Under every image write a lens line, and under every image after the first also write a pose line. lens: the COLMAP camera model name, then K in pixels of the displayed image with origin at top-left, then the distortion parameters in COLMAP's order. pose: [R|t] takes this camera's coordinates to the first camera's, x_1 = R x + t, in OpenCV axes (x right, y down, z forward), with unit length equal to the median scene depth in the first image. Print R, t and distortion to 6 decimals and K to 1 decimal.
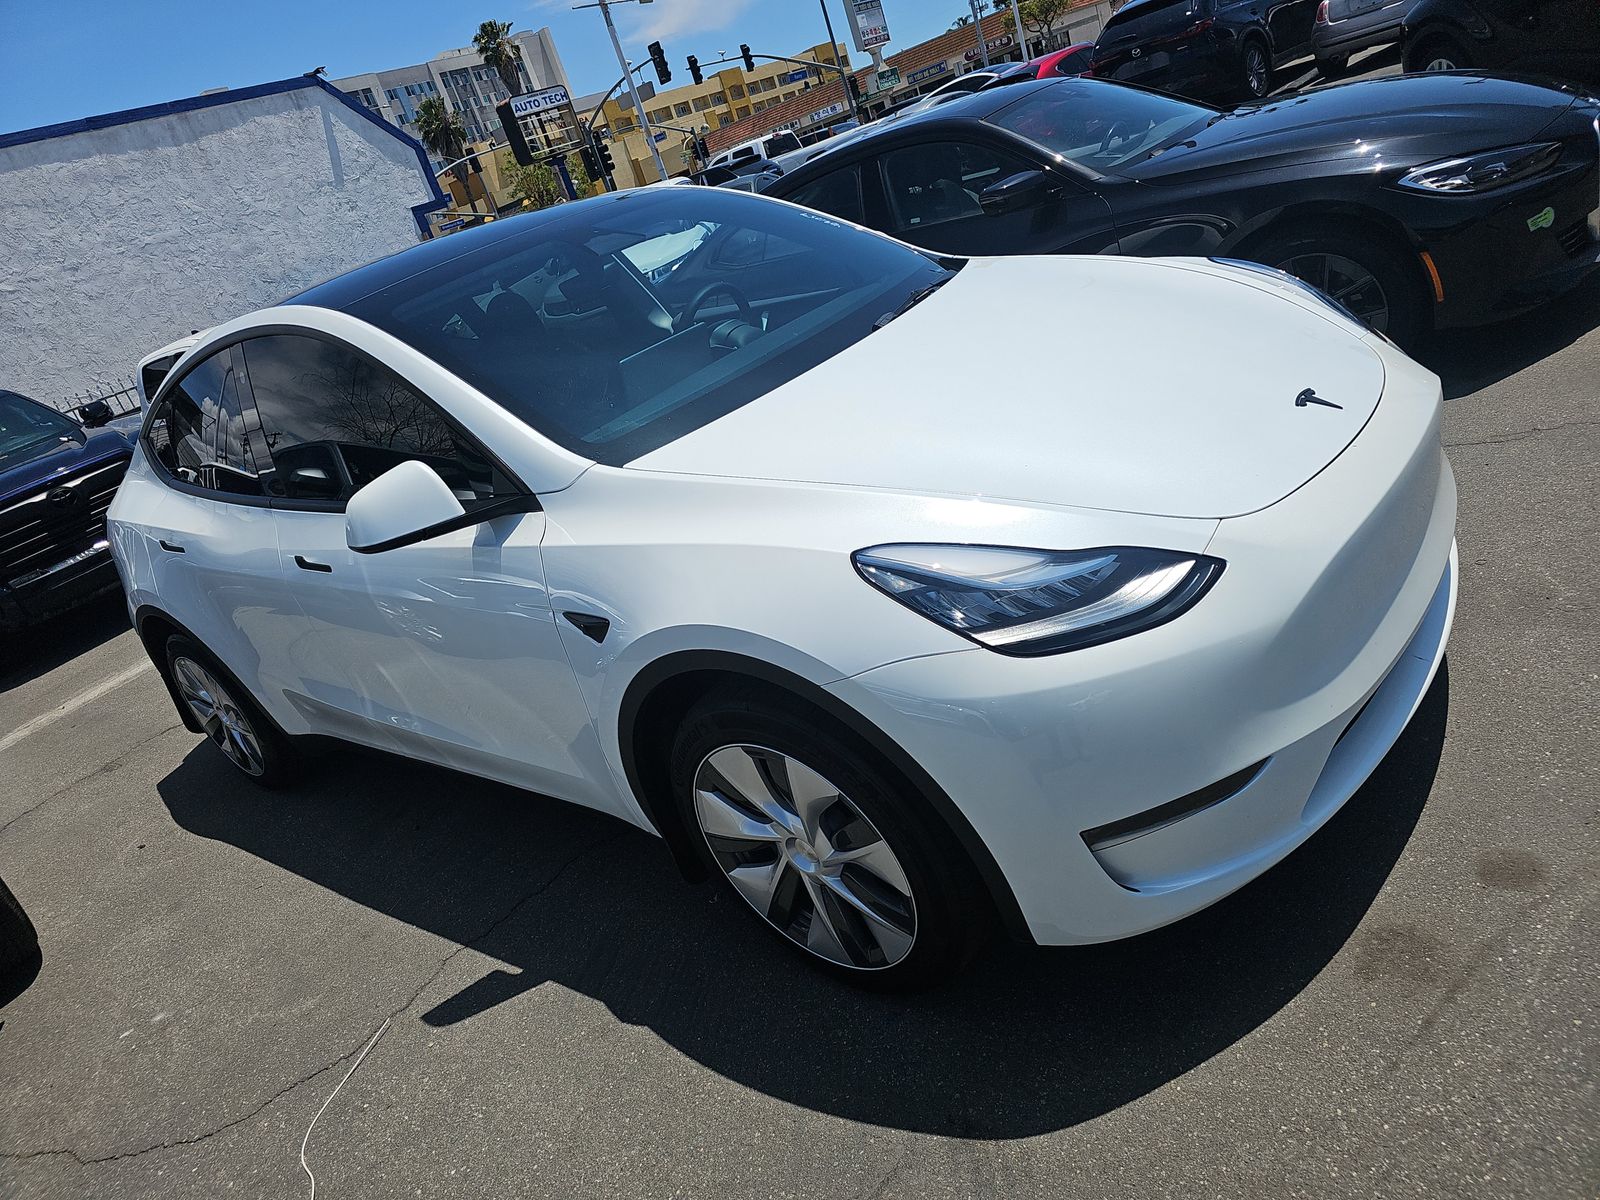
lens RADIAL K [[1060.4, 0, 800.0], [0, 1060.4, 600.0], [0, 0, 1]] dist [0.036370, -0.032630]
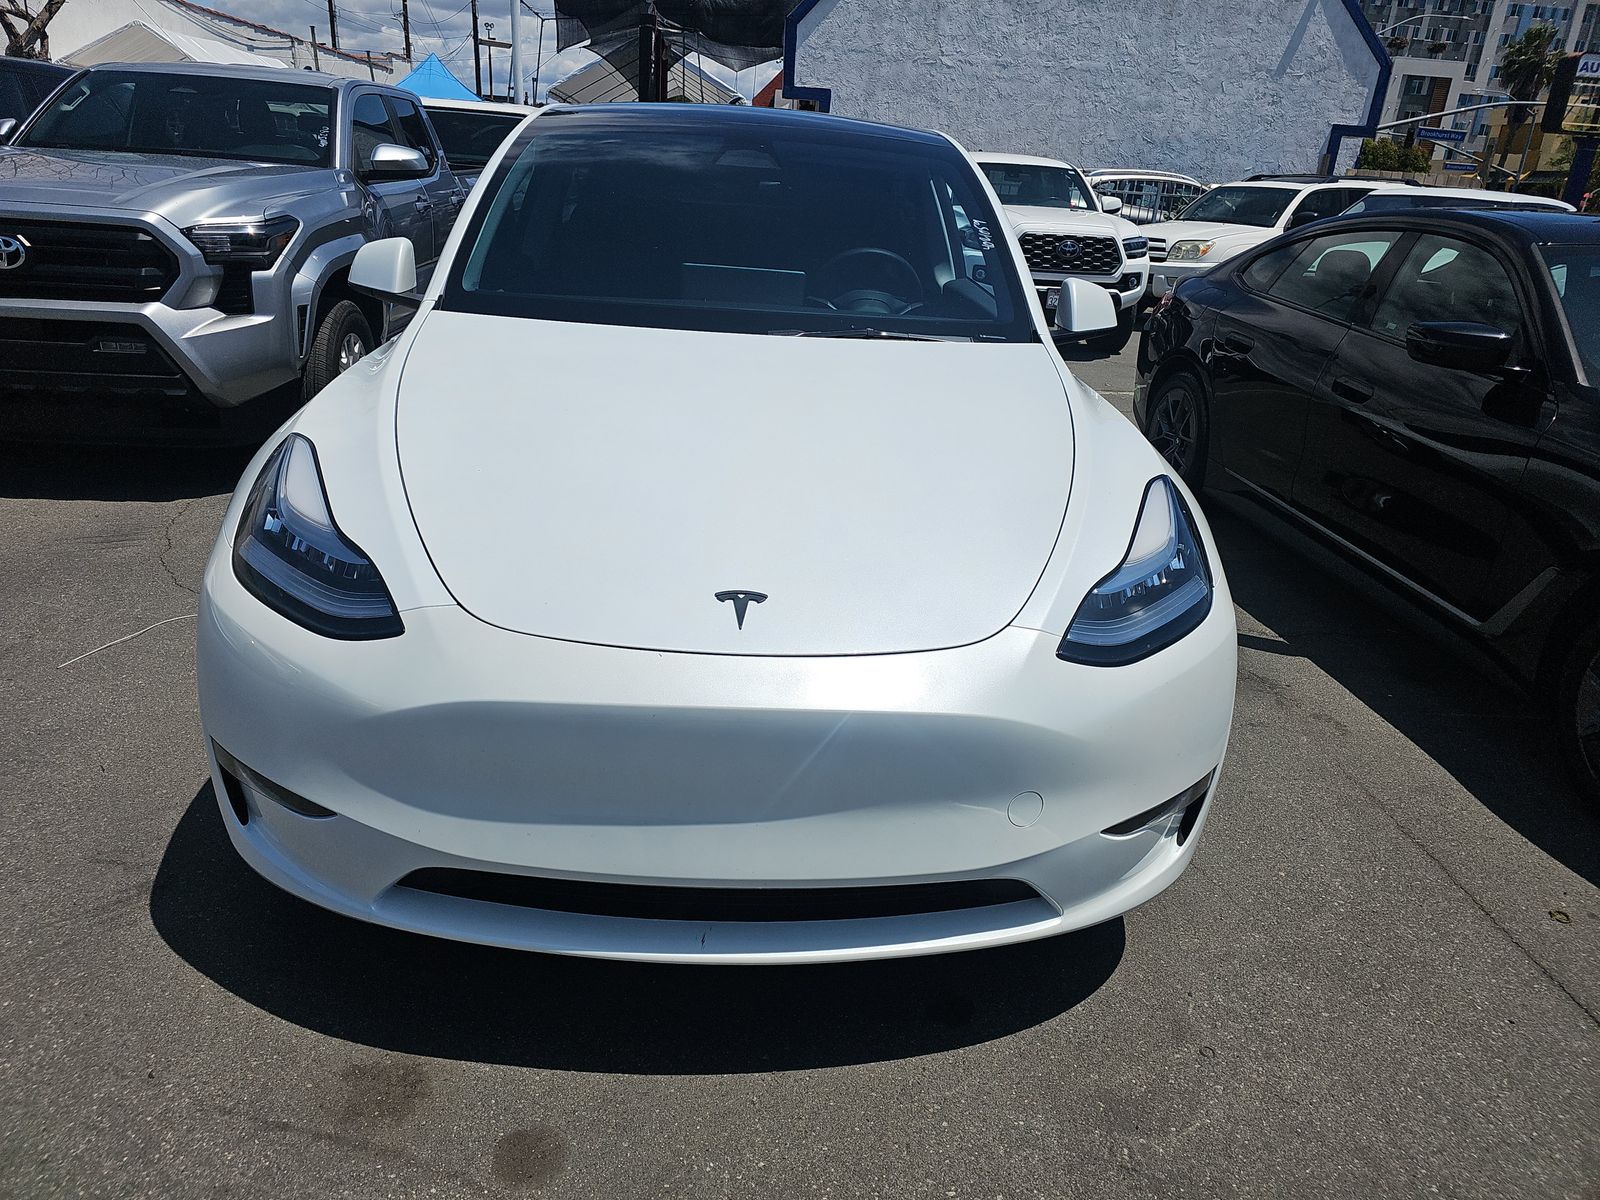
lens RADIAL K [[1060.4, 0, 800.0], [0, 1060.4, 600.0], [0, 0, 1]] dist [0.036370, -0.032630]
pose [[0.605037, 0.593354, -0.530906, 0.118110], [-0.540266, 0.795756, 0.273652, -0.055054], [0.584844, 0.121261, 0.802031, 0.045605]]
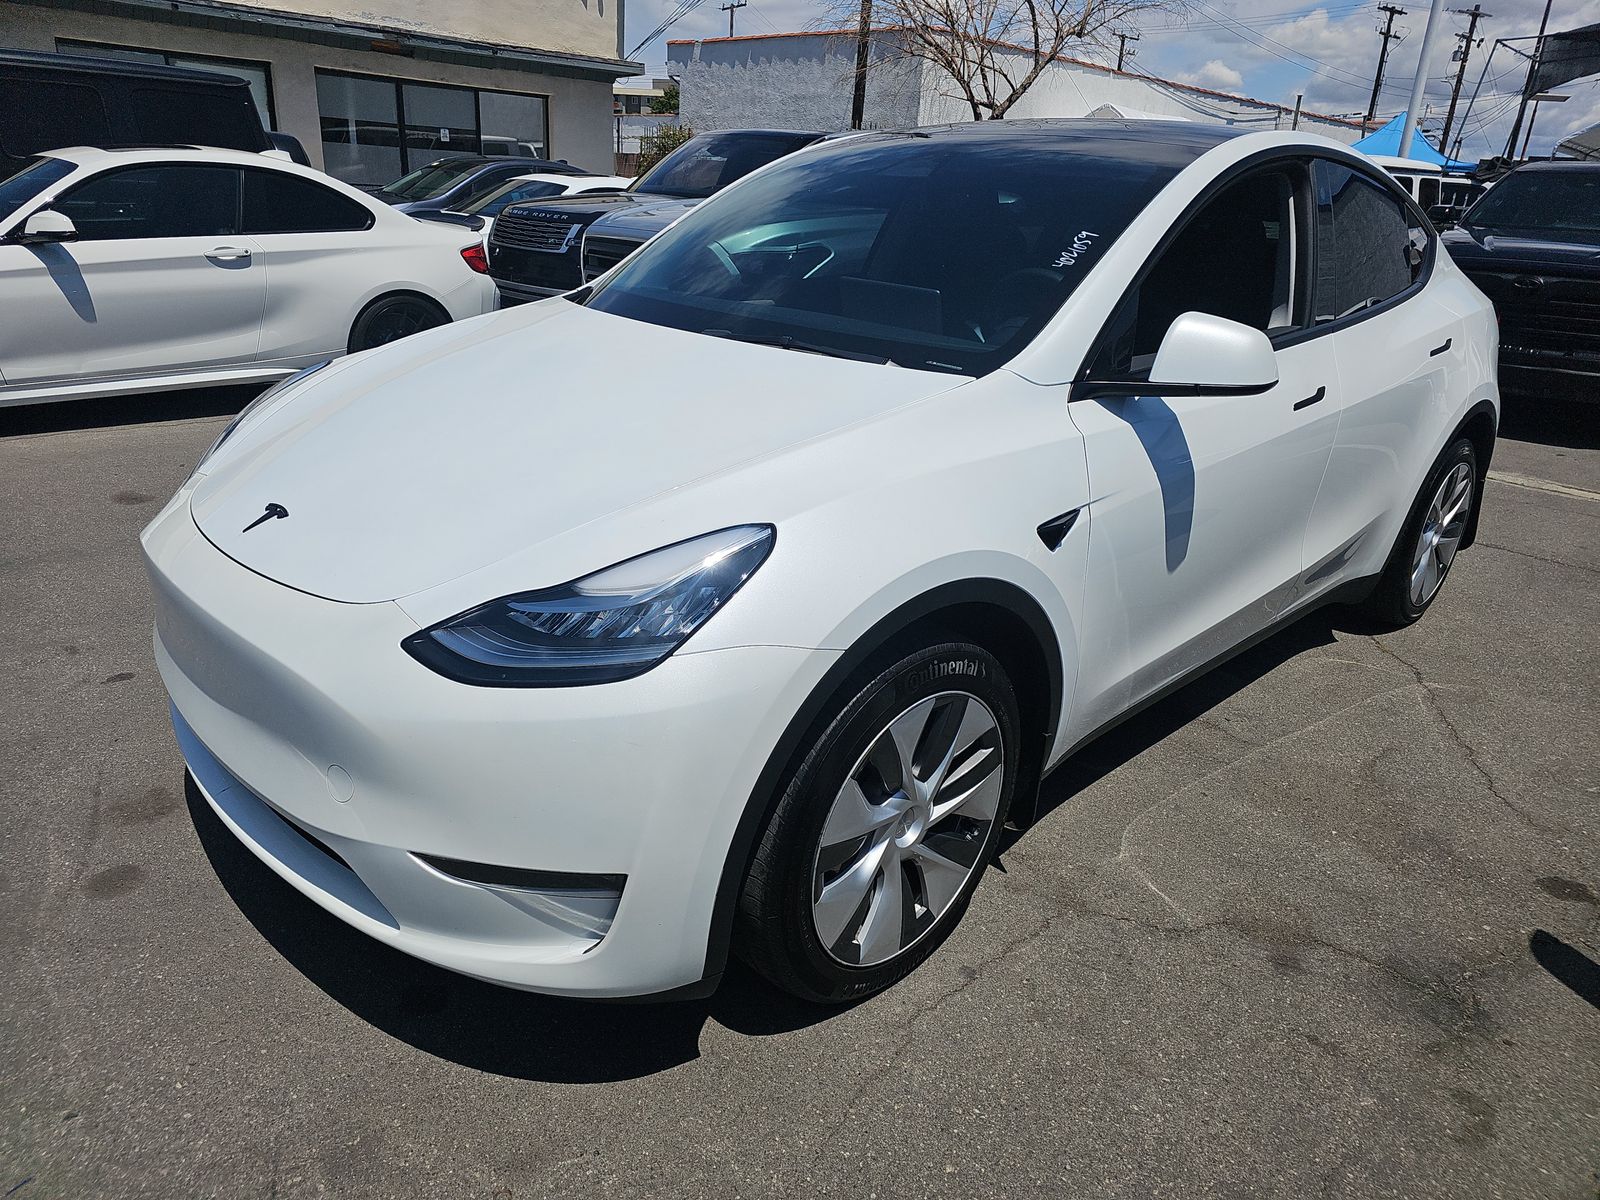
lens RADIAL K [[1084.8, 0, 800.0], [0, 1084.8, 600.0], [0, 0, 1]] dist [0.016341, -0.002575]
pose [[-0.160232, 0.622922, -0.765698, 0.150664], [-0.385218, 0.674747, 0.629542, -0.117561], [0.908808, 0.395834, 0.131844, 0.167008]]
